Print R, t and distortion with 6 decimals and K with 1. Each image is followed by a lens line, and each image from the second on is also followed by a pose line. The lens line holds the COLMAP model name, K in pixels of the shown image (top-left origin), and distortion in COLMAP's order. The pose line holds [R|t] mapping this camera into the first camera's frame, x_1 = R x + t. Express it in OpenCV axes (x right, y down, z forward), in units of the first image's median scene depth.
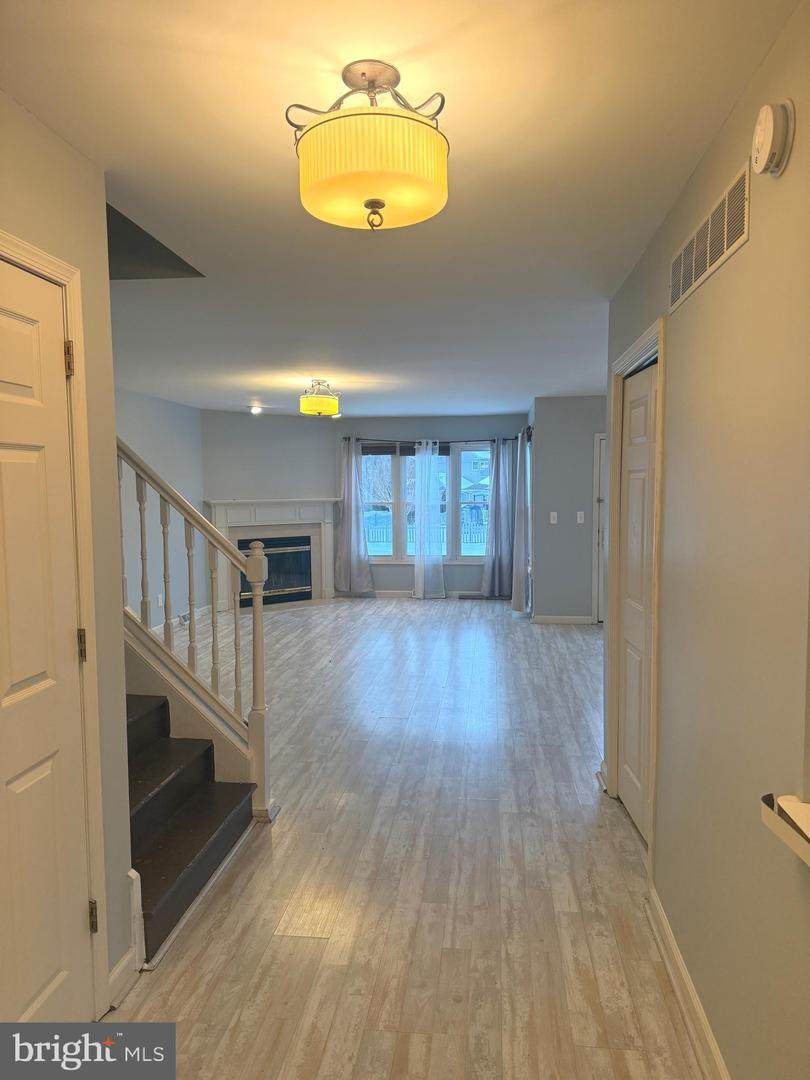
lens RADIAL K [[773.4, 0, 403.8], [0, 773.4, 542.4], [0, 0, 1]] dist [0.080827, -0.068132]
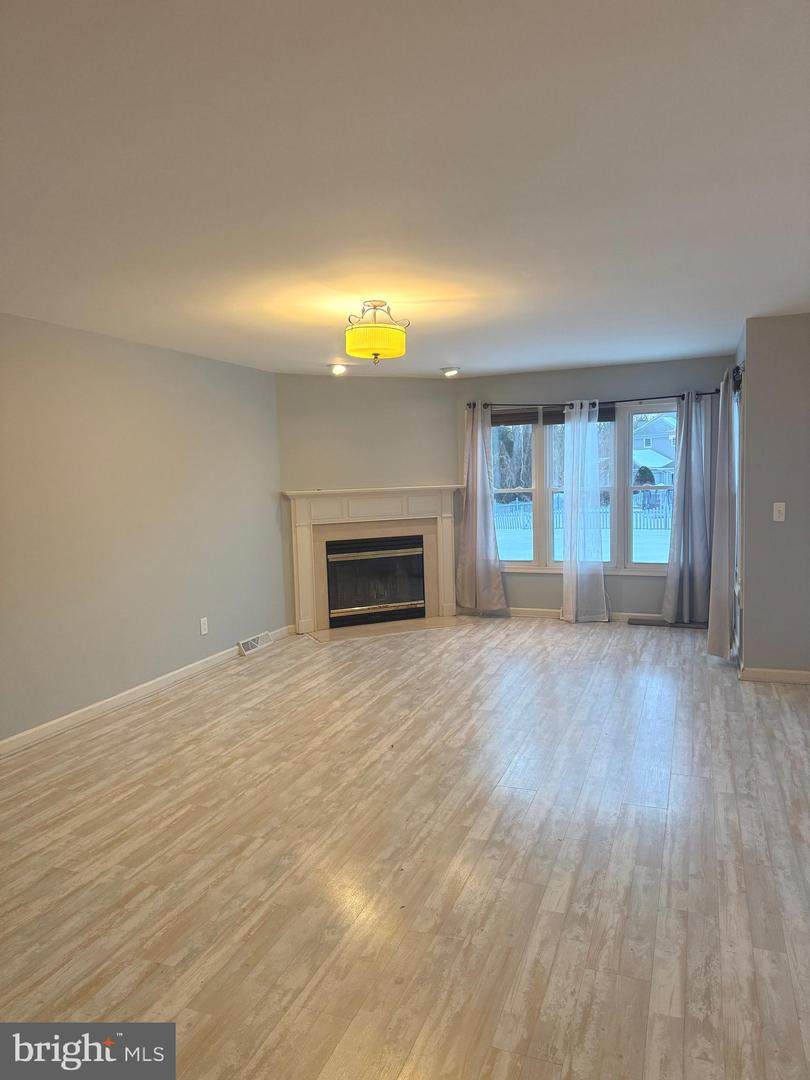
lens RADIAL K [[773.4, 0, 388.1], [0, 773.4, 535.1], [0, 0, 1]] dist [0.080827, -0.068132]
pose [[0.965059, -0.000300, -0.262032, 0.046275], [0.004462, 0.999873, 0.015290, -0.019851], [0.261994, -0.015925, 0.964938, 0.257120]]
